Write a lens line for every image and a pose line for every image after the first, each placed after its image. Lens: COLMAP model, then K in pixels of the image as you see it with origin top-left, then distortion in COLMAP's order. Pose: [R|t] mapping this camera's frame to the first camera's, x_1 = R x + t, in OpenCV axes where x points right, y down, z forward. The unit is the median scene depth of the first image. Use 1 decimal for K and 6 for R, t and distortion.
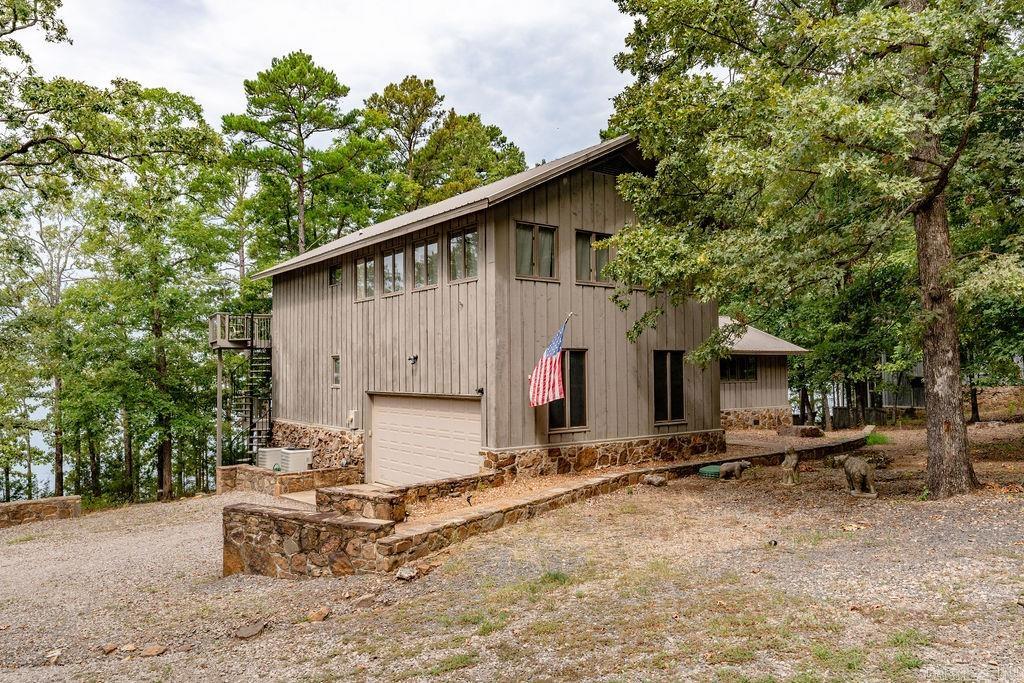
lens RADIAL K [[738.6, 0, 512.2], [0, 738.6, 339.1], [0, 0, 1]] dist [-0.006024, 0.000034]
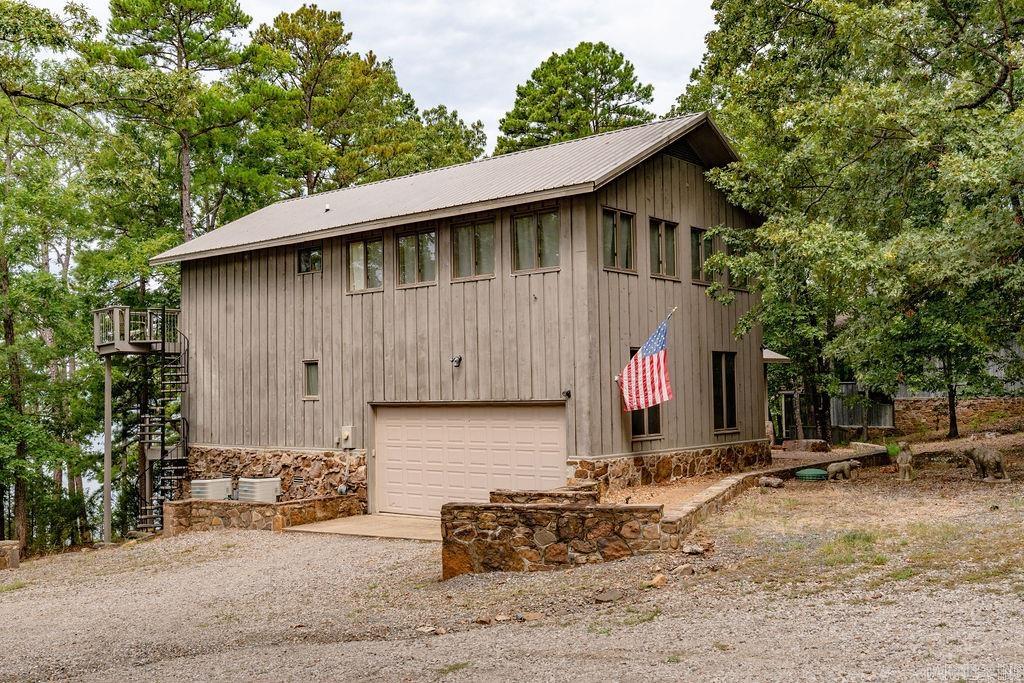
lens RADIAL K [[1021.8, 0, 511.8], [0, 1021.8, 343.0], [0, 0, 1]] dist [-0.006561, 0.000000]
pose [[0.971561, 0.003817, 0.236758, -0.377966], [-0.001131, 0.999933, -0.011481, 0.021344], [-0.236786, 0.010887, 0.971501, -0.179432]]
